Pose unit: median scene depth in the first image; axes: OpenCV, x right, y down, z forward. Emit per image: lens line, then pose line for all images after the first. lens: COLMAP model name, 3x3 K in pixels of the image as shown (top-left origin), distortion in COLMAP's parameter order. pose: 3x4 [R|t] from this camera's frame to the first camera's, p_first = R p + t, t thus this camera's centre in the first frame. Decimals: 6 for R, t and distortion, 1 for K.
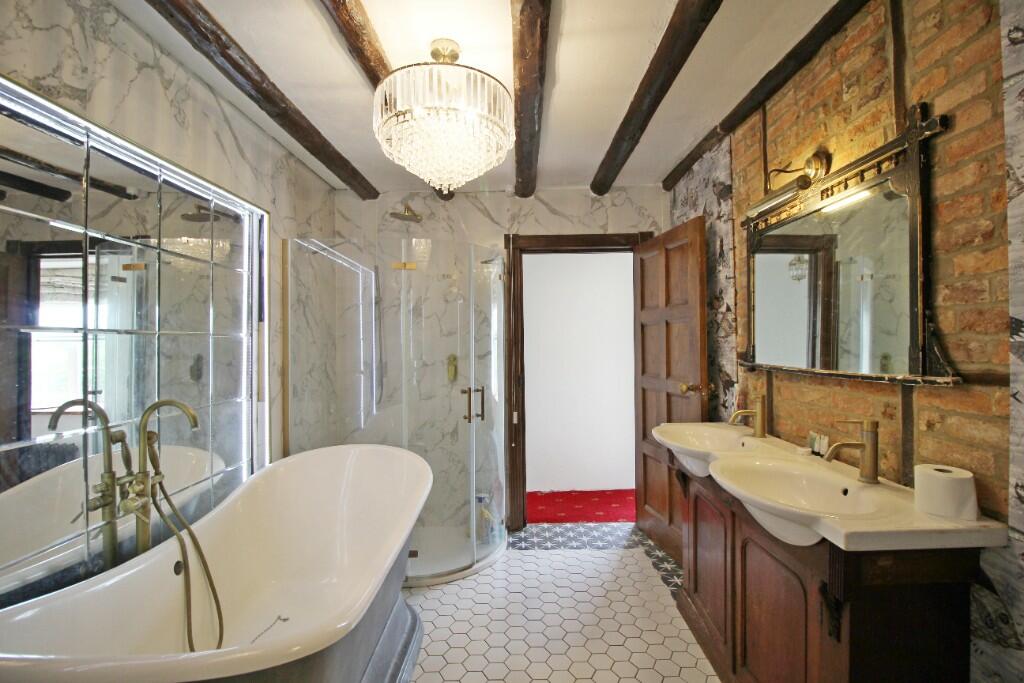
lens RADIAL K [[475.8, 0, 512.0], [0, 475.8, 341.5], [0, 0, 1]] dist [0.000042, -0.011458]
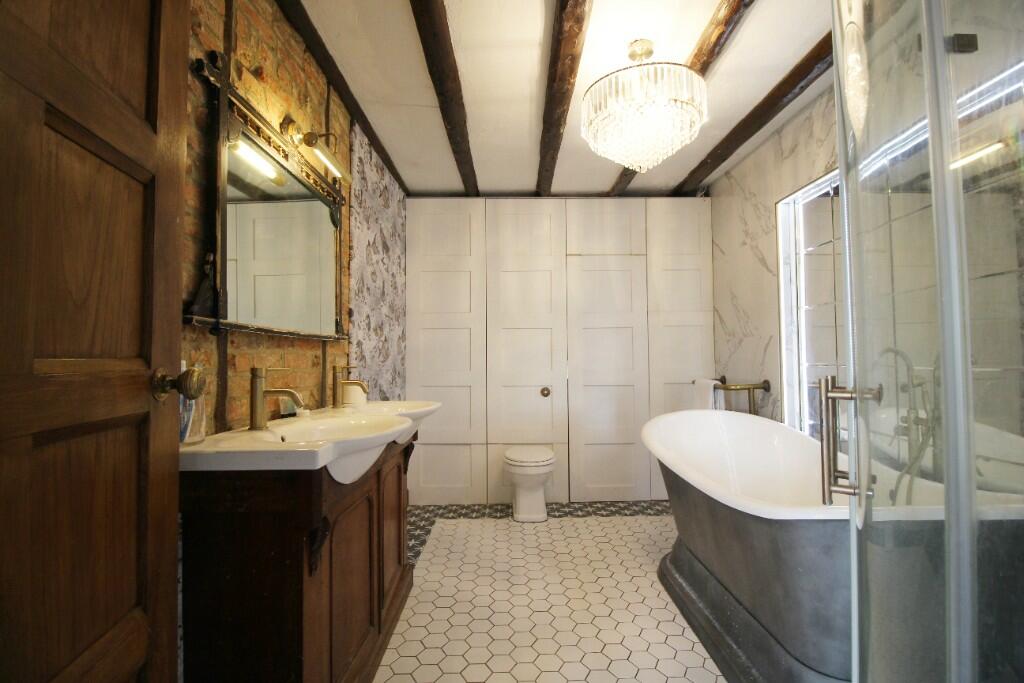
lens RADIAL K [[475.8, 0, 512.0], [0, 475.8, 341.5], [0, 0, 1]] dist [0.000042, -0.011458]
pose [[-0.999743, 0.017169, -0.014827, 0.159071], [0.017728, 0.999106, -0.038390, 0.107045], [0.014155, -0.038643, -0.999153, 1.646170]]
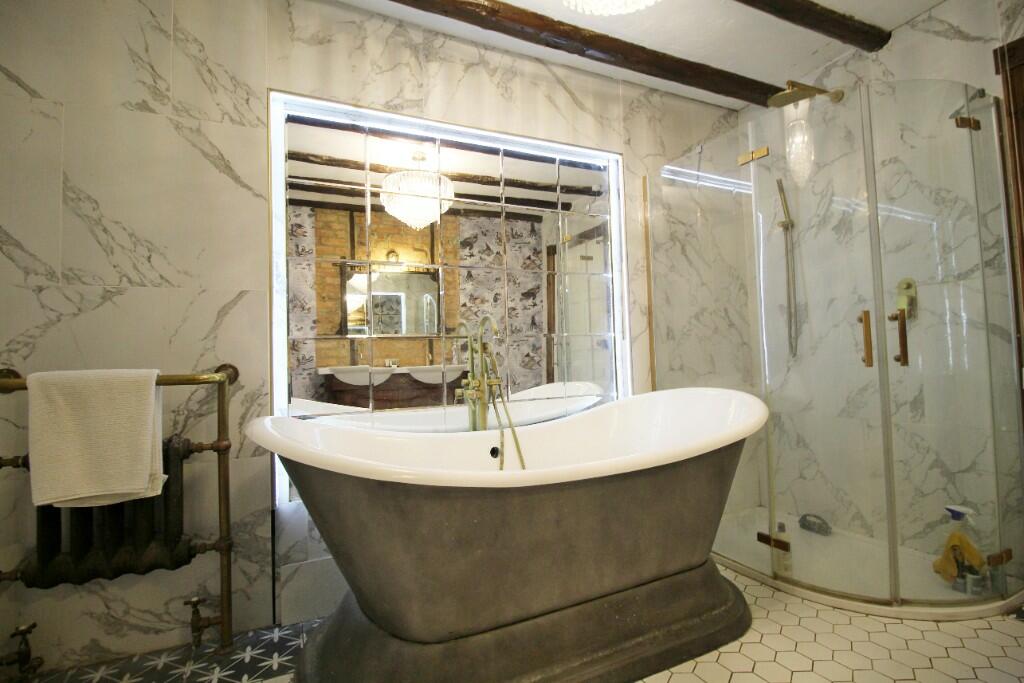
lens RADIAL K [[475.8, 0, 512.0], [0, 475.8, 341.5], [0, 0, 1]] dist [0.000042, -0.011458]
pose [[0.431147, -0.037371, -0.901507, 0.338806], [0.030635, 0.999172, -0.026768, 0.174581], [0.901761, -0.016076, 0.431935, 0.388772]]
